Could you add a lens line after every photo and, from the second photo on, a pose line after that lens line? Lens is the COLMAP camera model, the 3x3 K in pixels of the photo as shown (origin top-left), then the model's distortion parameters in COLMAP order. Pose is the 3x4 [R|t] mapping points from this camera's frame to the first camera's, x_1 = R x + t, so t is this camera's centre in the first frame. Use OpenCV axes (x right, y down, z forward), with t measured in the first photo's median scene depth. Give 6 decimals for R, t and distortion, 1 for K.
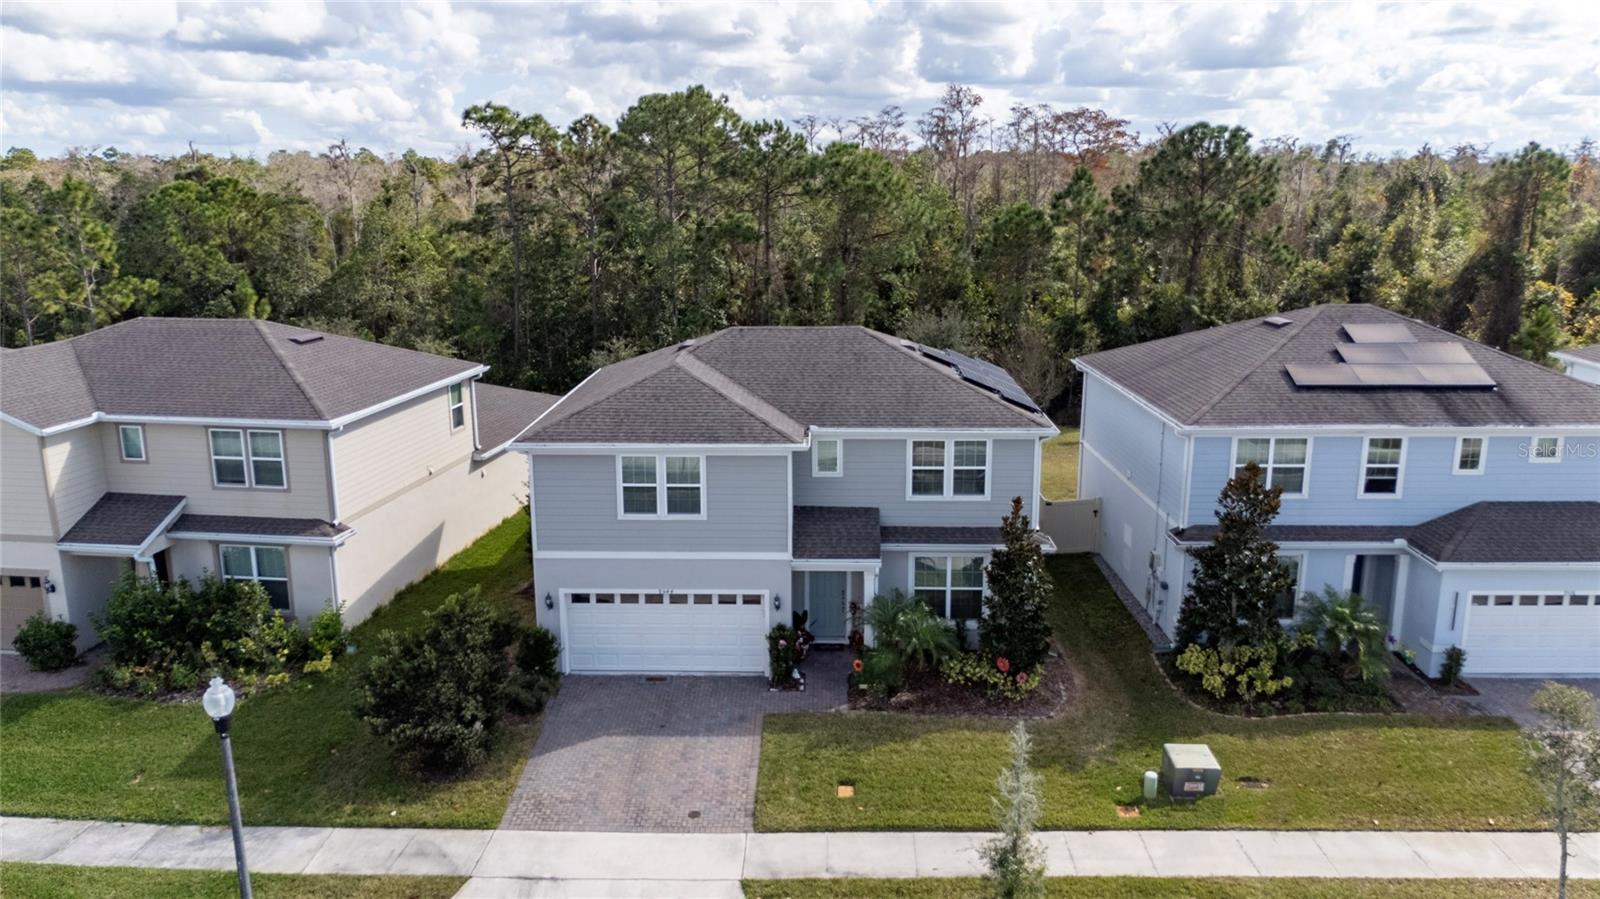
lens RADIAL K [[1109.5, 0, 800.0], [0, 1109.5, 449.5], [0, 0, 1]] dist [0.074250, 0.000371]
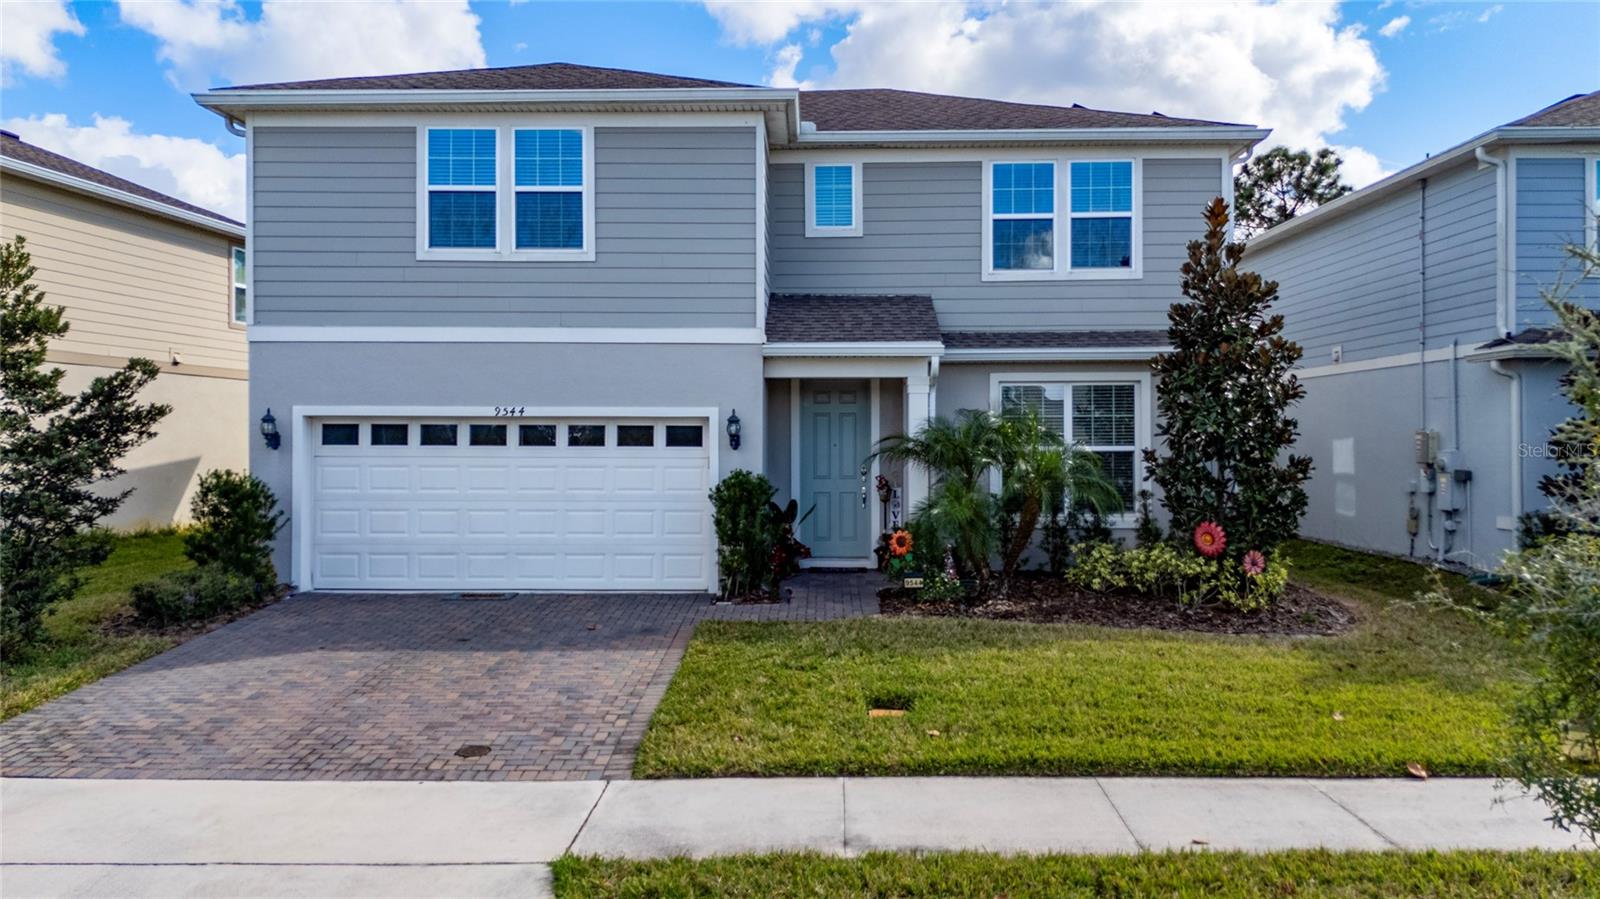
lens RADIAL K [[1148.5, 0, 800.0], [0, 1148.5, 449.5], [0, 0, 1]] dist [0.041006, -0.004497]
pose [[0.999999, 0.001024, 0.000872, 0.008303], [-0.000819, 0.977905, -0.209047, 0.252731], [-0.001067, 0.209046, 0.977905, 0.504148]]
